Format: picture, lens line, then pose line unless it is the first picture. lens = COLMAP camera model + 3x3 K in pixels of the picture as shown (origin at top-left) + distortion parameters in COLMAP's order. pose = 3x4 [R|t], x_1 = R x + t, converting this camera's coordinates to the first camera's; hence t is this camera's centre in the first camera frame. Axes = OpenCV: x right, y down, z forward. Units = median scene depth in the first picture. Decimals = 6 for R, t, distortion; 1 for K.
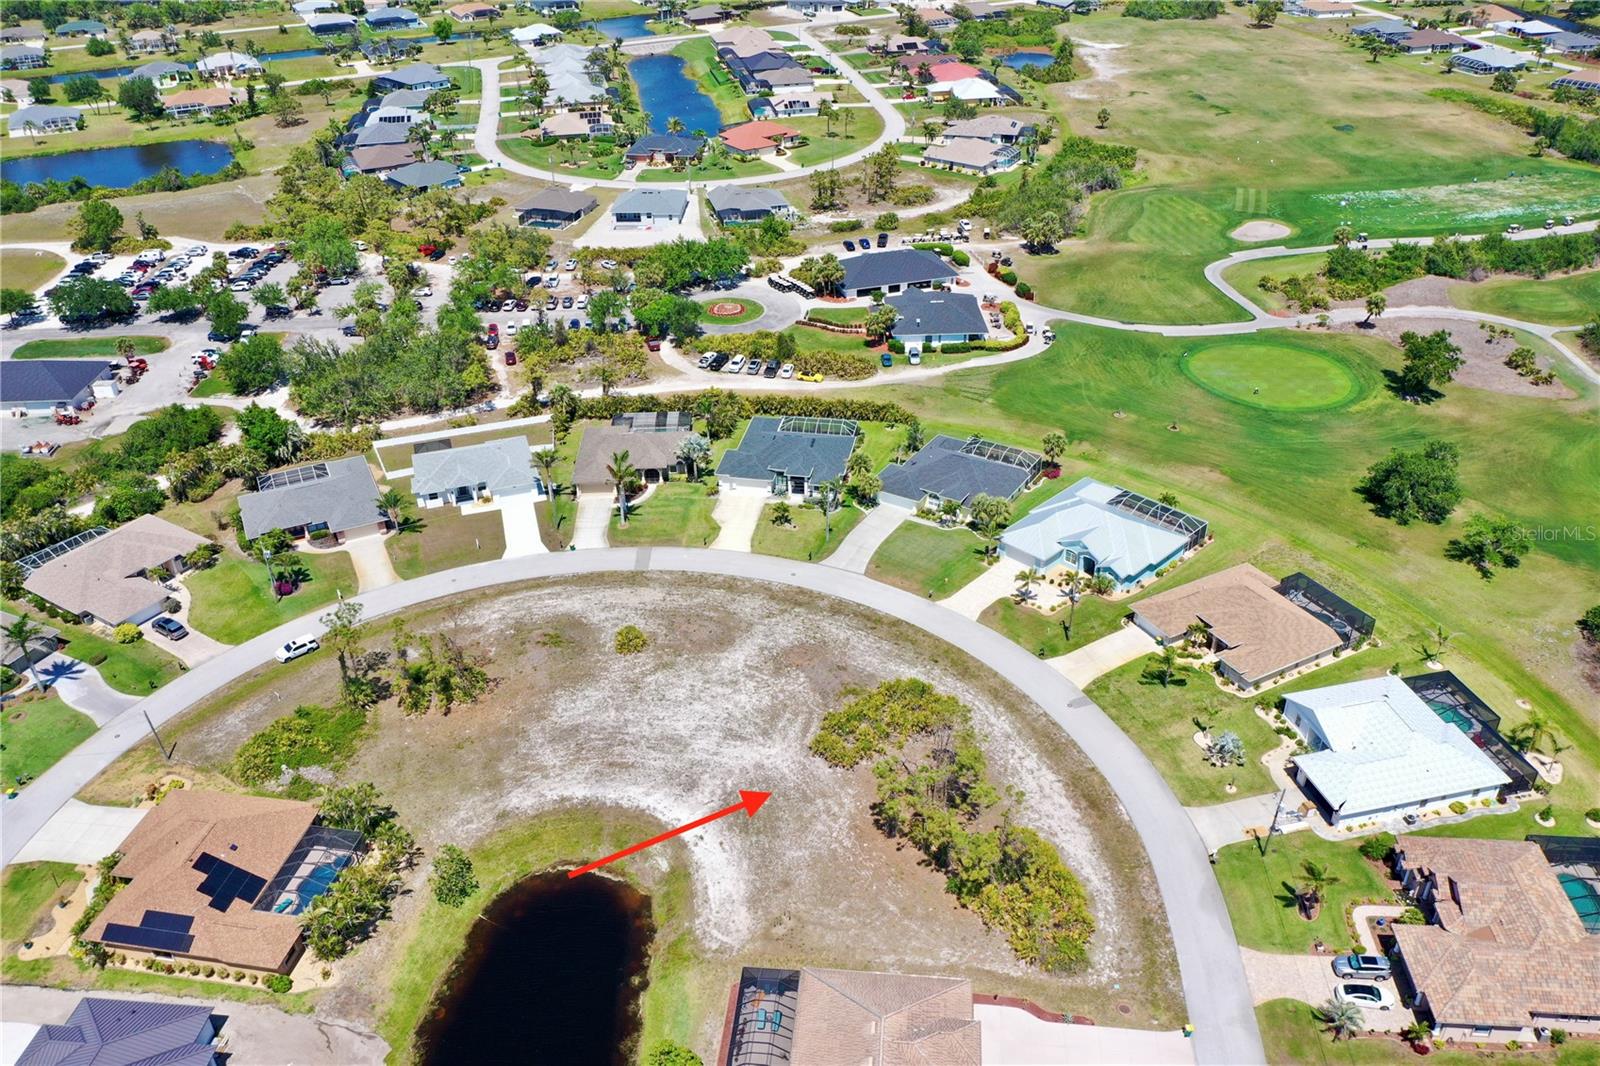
lens RADIAL K [[1265.4, 0, 800.1], [0, 1265.4, 531.5], [0, 0, 1]] dist [-0.008090, 0.000133]
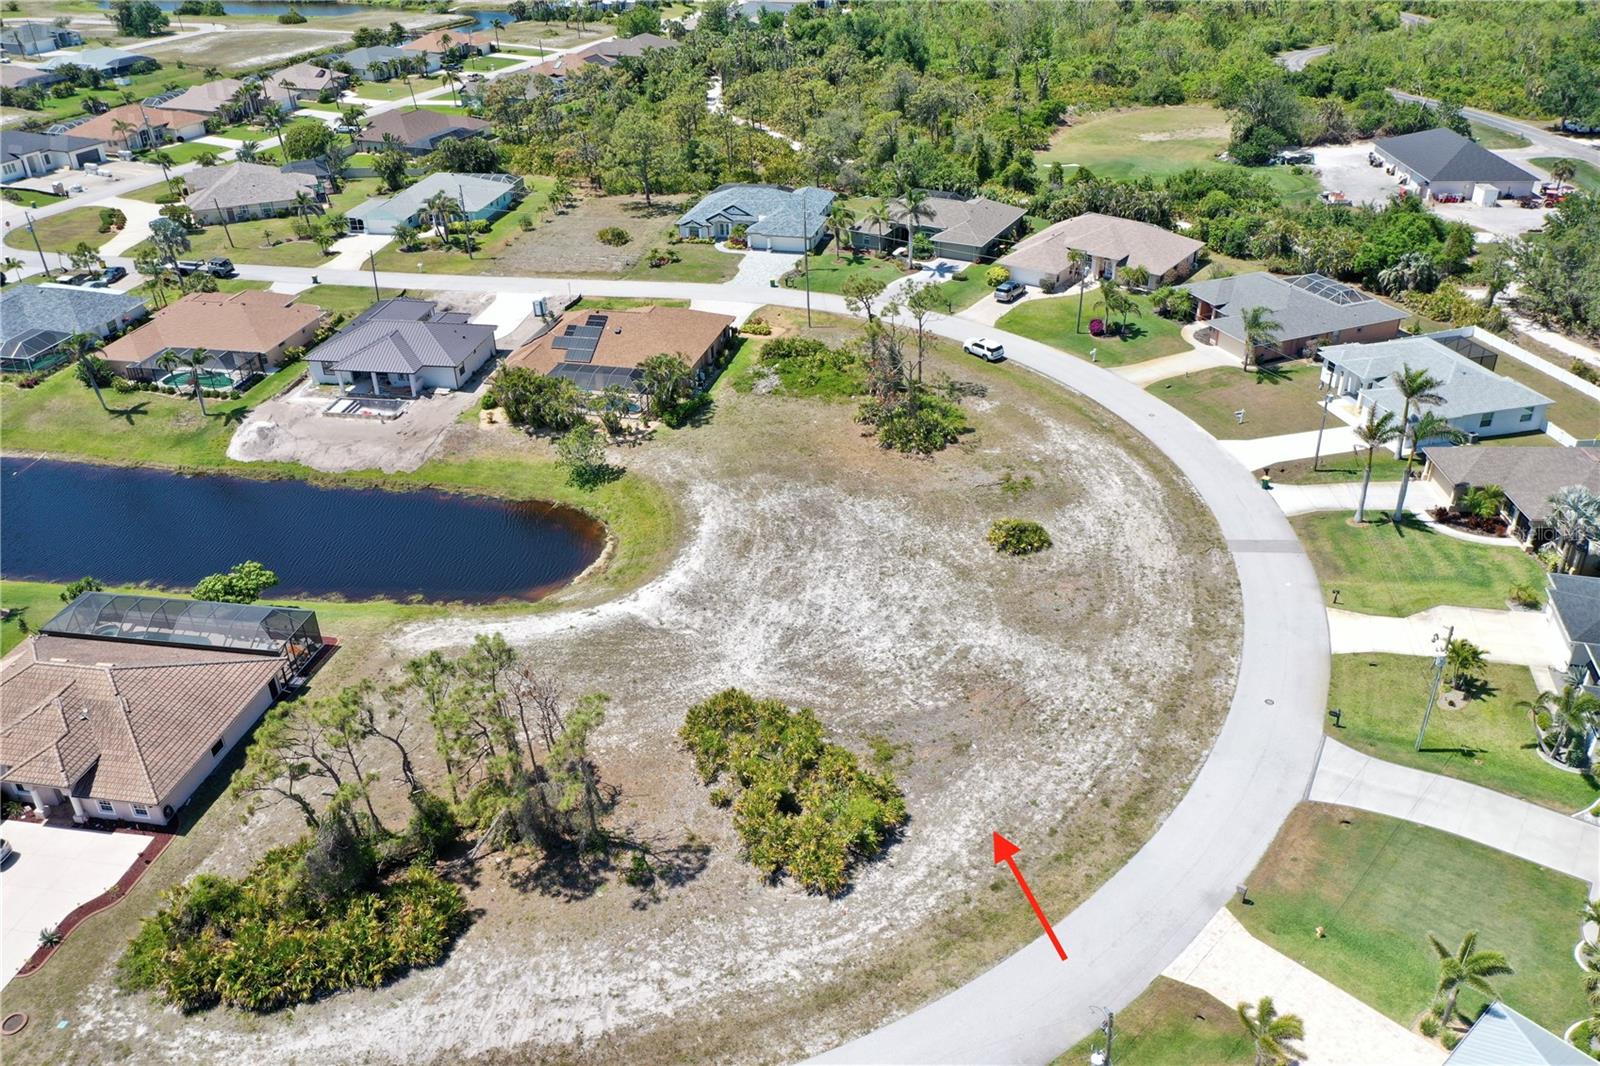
lens RADIAL K [[1265.4, 0, 802.6], [0, 1265.4, 532.1], [0, 0, 1]] dist [-0.008090, 0.000133]
pose [[-0.070356, 0.513579, -0.855153, 0.326518], [-0.503844, 0.721588, 0.474817, -0.129218], [0.860924, 0.464270, 0.207996, 0.581676]]
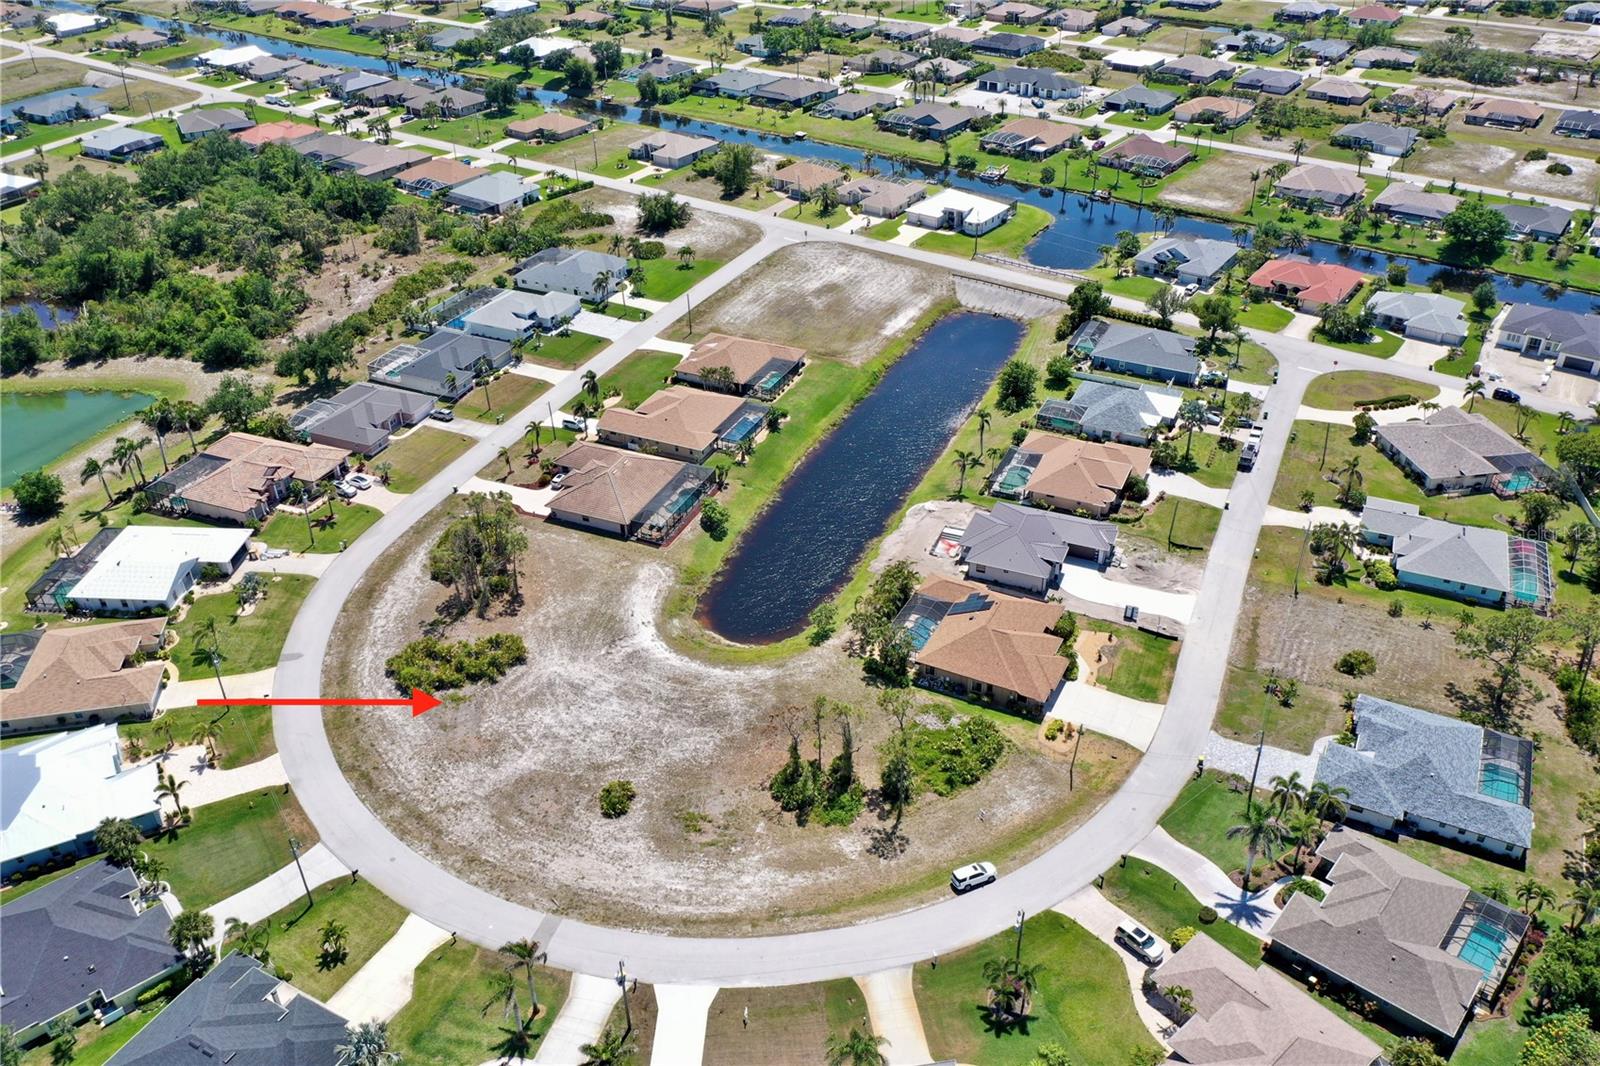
lens RADIAL K [[1265.4, 0, 801.0], [0, 1265.4, 530.6], [0, 0, 1]] dist [-0.008090, 0.000133]
pose [[-0.953579, -0.137793, 0.267770, -0.367623], [0.183189, 0.440318, 0.878955, -0.600571], [-0.239017, 0.887205, -0.394636, 0.879541]]
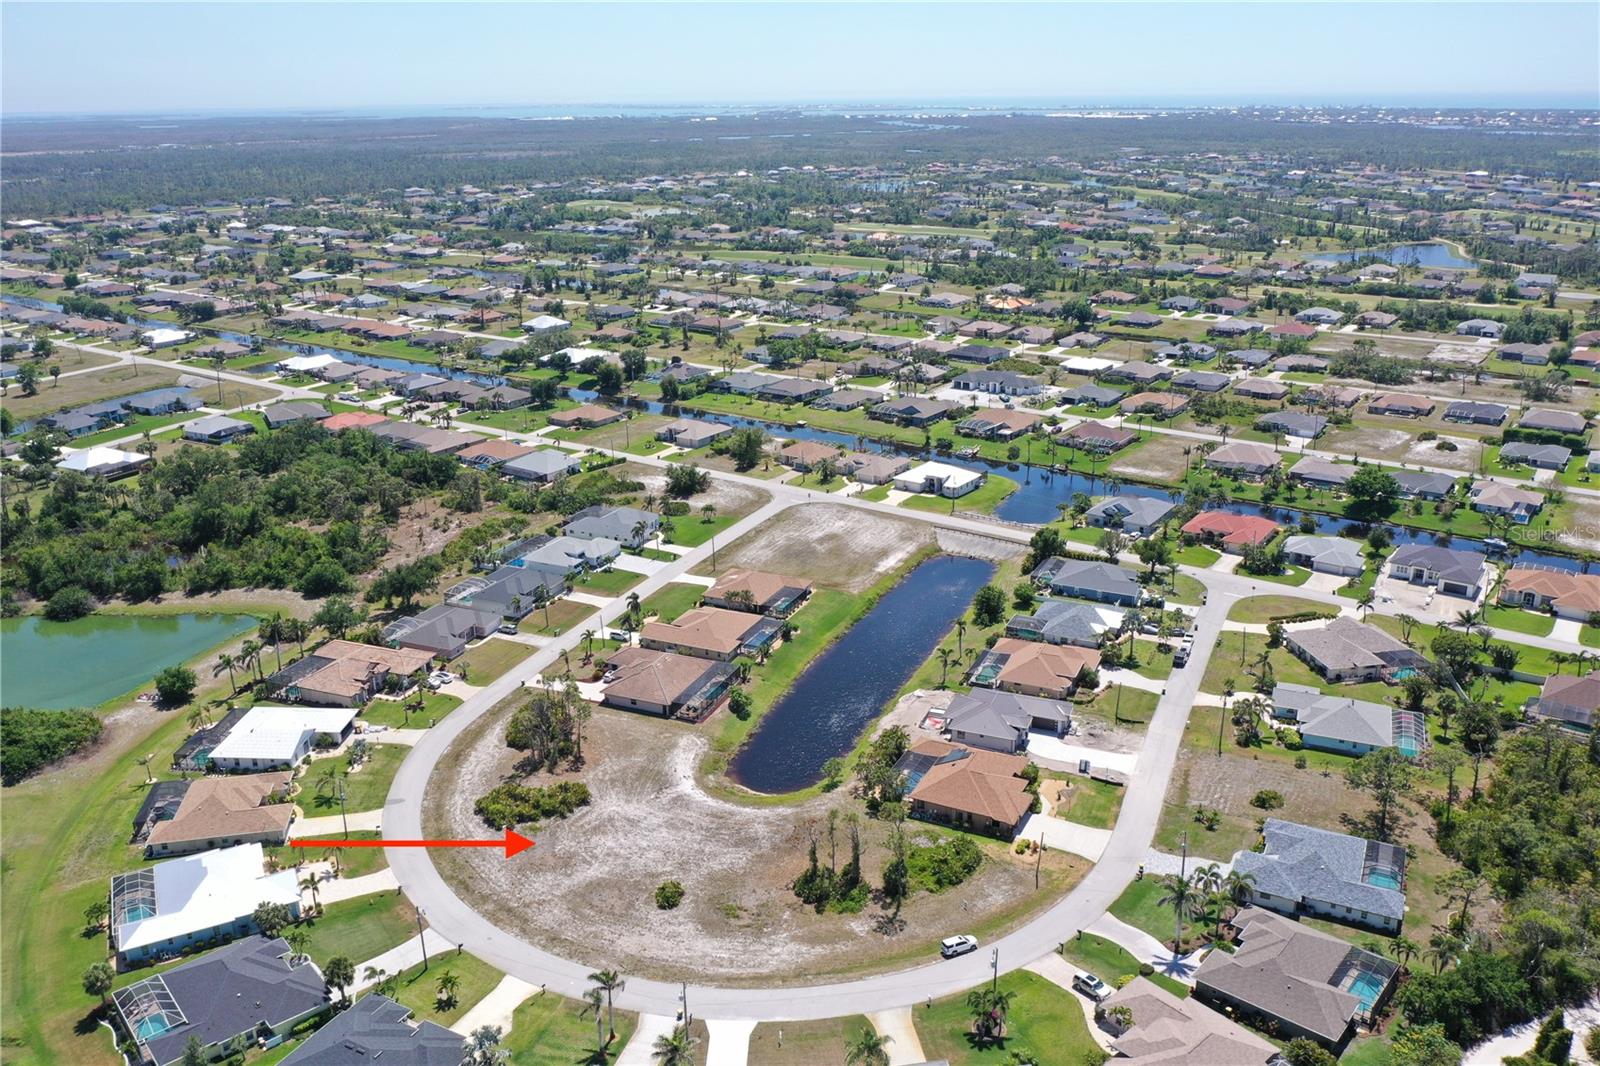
lens RADIAL K [[1265.4, 0, 801.1], [0, 1265.4, 534.5], [0, 0, 1]] dist [-0.008090, 0.000133]
pose [[-0.955929, -0.069677, 0.285211, -0.418829], [0.177880, 0.635395, 0.751420, -0.729229], [-0.233579, 0.769037, -0.594999, 1.063696]]
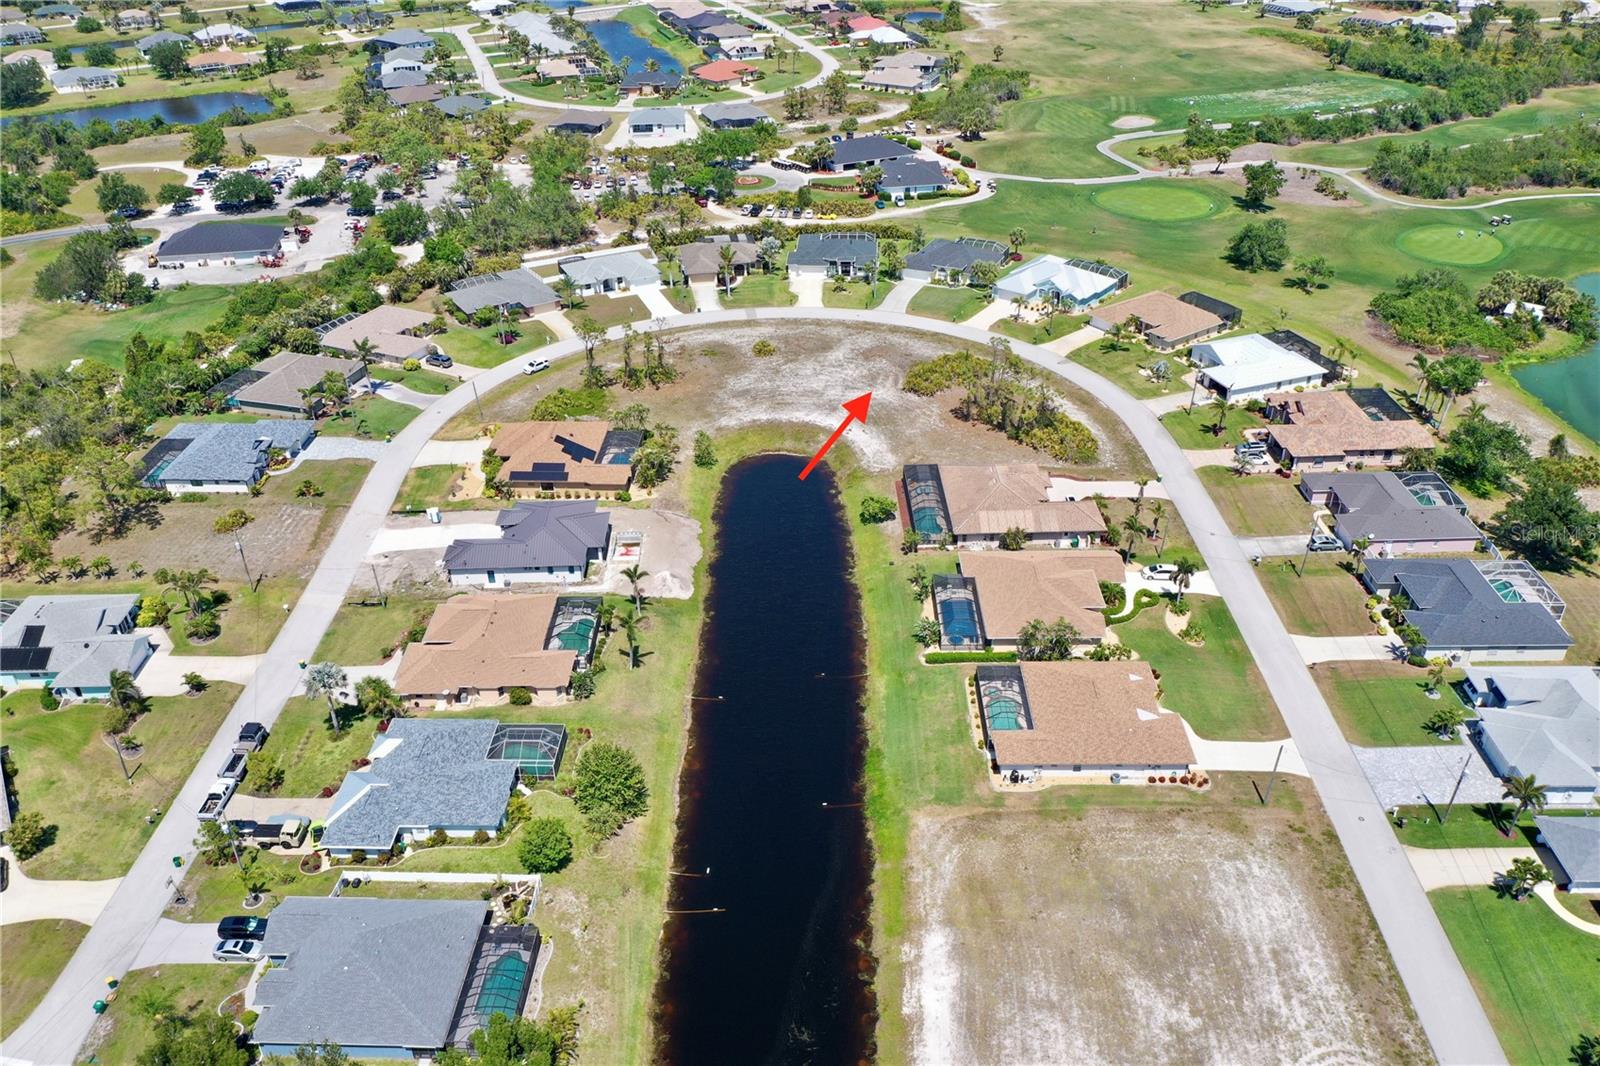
lens RADIAL K [[1265.4, 0, 799.1], [0, 1265.4, 528.9], [0, 0, 1]] dist [-0.008090, 0.000133]
pose [[0.992521, -0.061780, 0.105288, -0.198921], [0.062499, 0.998039, -0.003540, 0.230507], [-0.104863, 0.010094, 0.994435, -0.364317]]
